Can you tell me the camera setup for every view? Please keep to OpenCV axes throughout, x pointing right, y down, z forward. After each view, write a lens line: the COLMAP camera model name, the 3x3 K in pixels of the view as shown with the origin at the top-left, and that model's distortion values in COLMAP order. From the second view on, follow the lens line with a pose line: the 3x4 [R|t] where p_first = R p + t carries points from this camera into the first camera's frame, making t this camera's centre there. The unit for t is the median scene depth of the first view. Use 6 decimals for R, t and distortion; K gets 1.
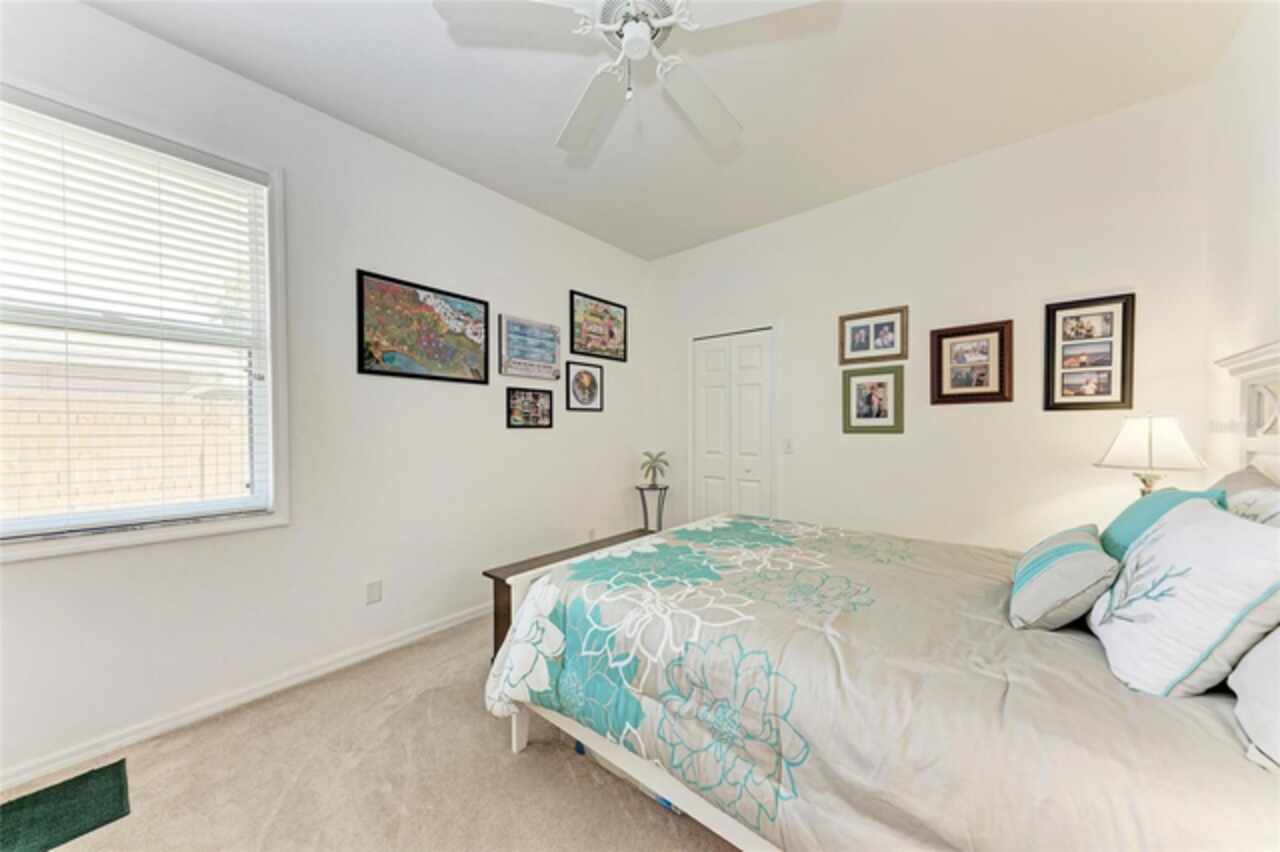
lens RADIAL K [[437.8, 0, 646.9], [0, 437.8, 429.6], [0, 0, 1]] dist [0.008966, -0.001426]
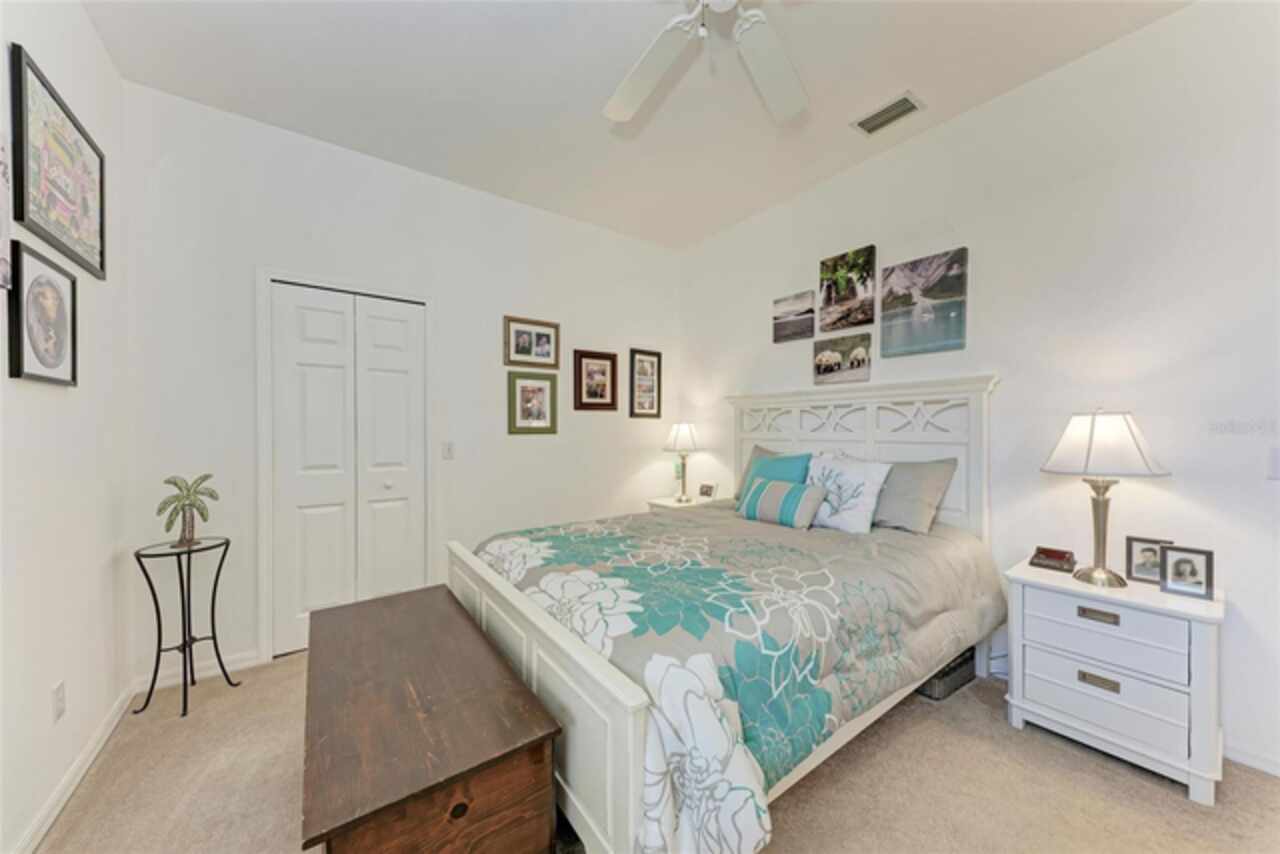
lens RADIAL K [[450.2, 0, 639.3], [0, 450.2, 427.5], [0, 0, 1]] dist [0.018658, -0.000121]
pose [[0.229567, 0.006521, 0.973271, -0.563911], [0.004148, 0.999962, -0.007678, 0.002681], [-0.973284, 0.005799, 0.229531, 0.563948]]
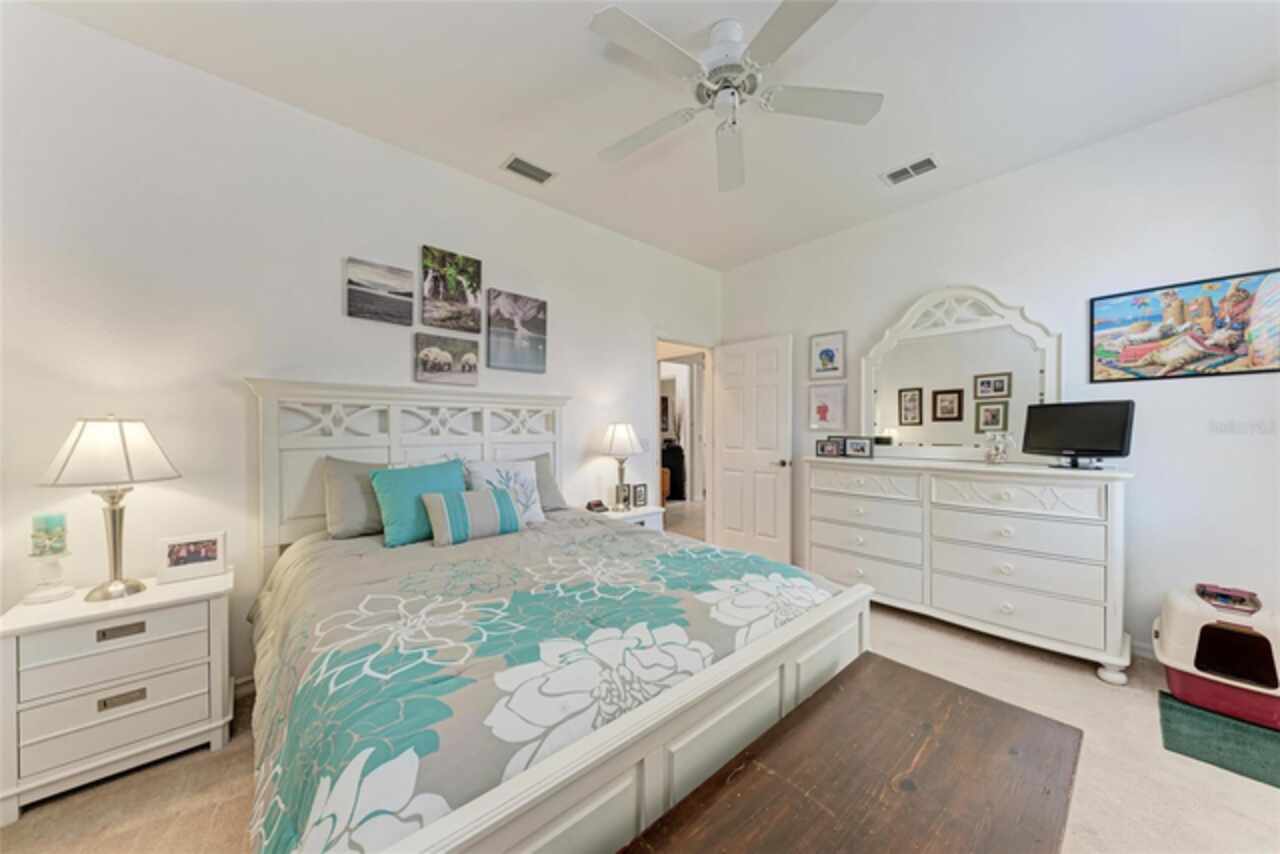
lens RADIAL K [[437.8, 0, 642.2], [0, 437.8, 436.0], [0, 0, 1]] dist [0.008966, -0.001426]
pose [[-0.989318, 0.005276, 0.145679, -0.133899], [0.006731, 0.999932, 0.009492, 0.002908], [-0.145619, 0.010372, -0.989286, 1.105950]]
